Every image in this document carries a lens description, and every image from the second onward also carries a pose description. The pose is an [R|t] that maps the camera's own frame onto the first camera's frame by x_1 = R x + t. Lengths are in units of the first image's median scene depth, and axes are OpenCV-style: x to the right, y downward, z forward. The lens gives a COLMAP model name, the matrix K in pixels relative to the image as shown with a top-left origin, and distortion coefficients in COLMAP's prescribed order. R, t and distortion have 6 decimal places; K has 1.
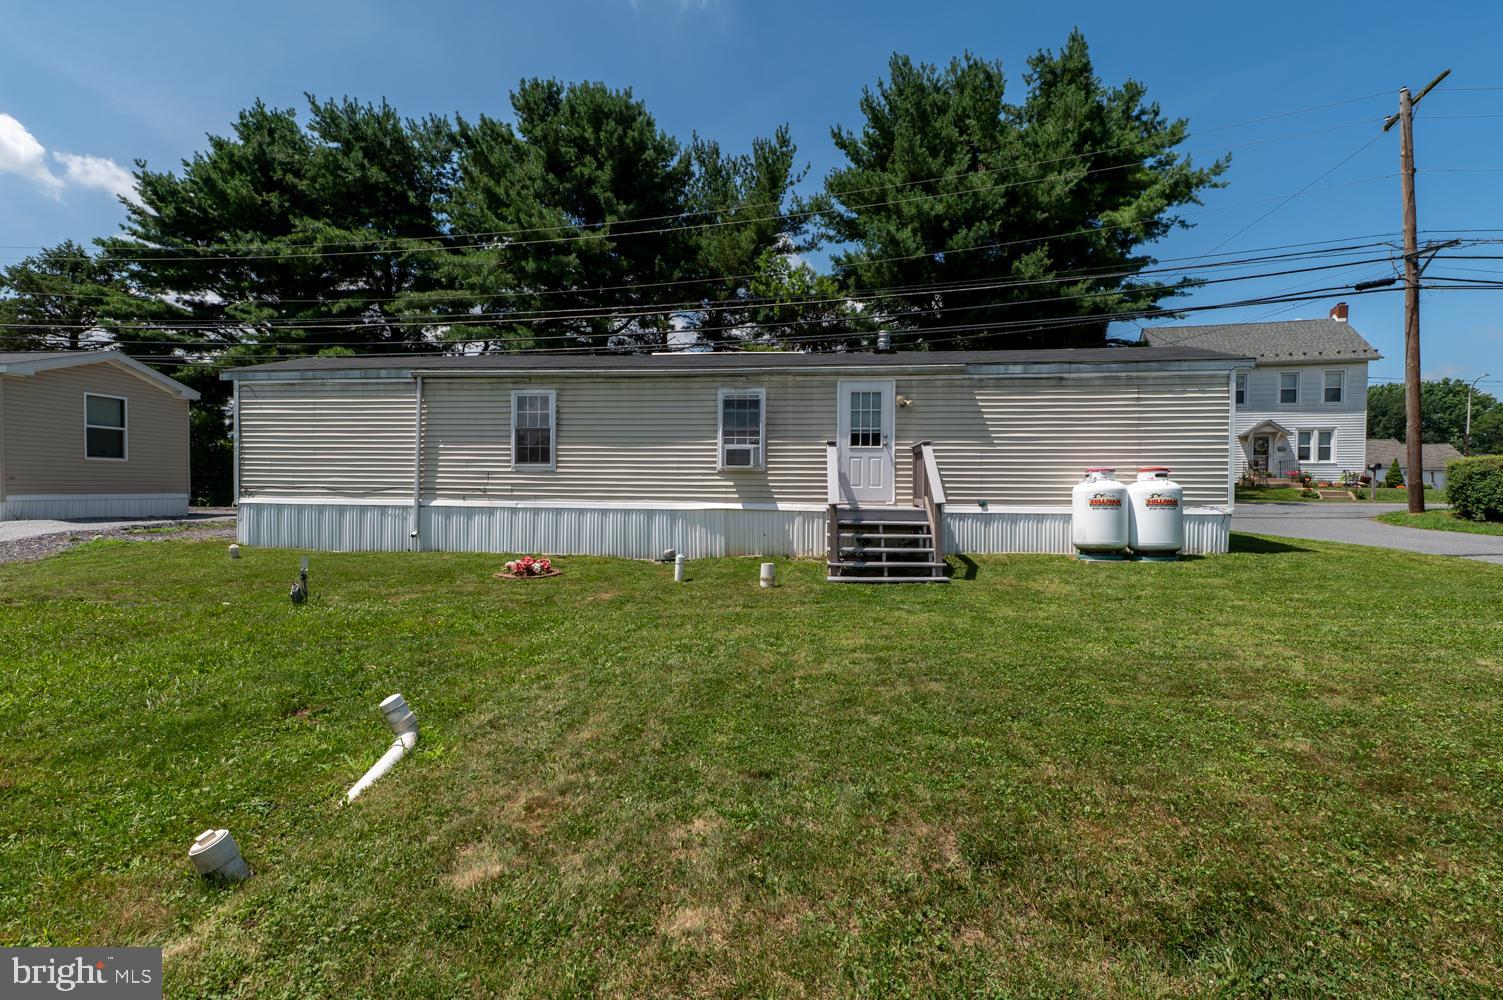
lens RADIAL K [[659.1, 0, 749.9], [0, 659.1, 495.4], [0, 0, 1]] dist [-0.007626, -0.000250]
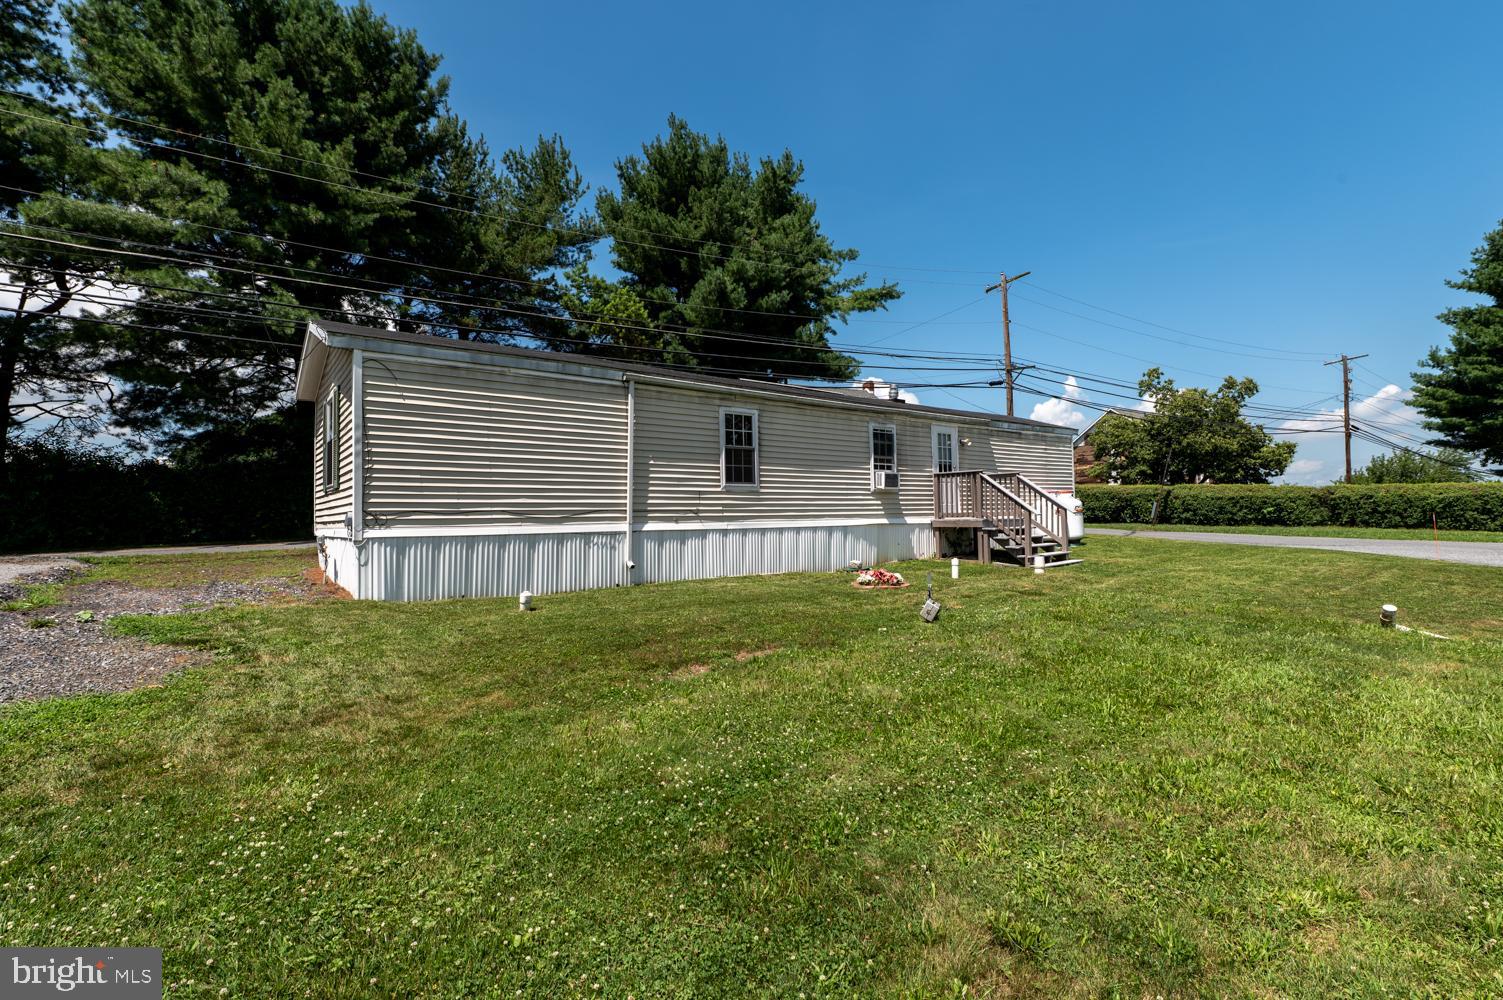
lens RADIAL K [[659.1, 0, 749.0], [0, 659.1, 493.6], [0, 0, 1]] dist [-0.007626, -0.000250]
pose [[0.730872, 0.001173, 0.682513, -0.980081], [0.019940, 0.999535, -0.023070, -0.010153], [-0.682223, 0.030471, 0.730509, 0.272924]]
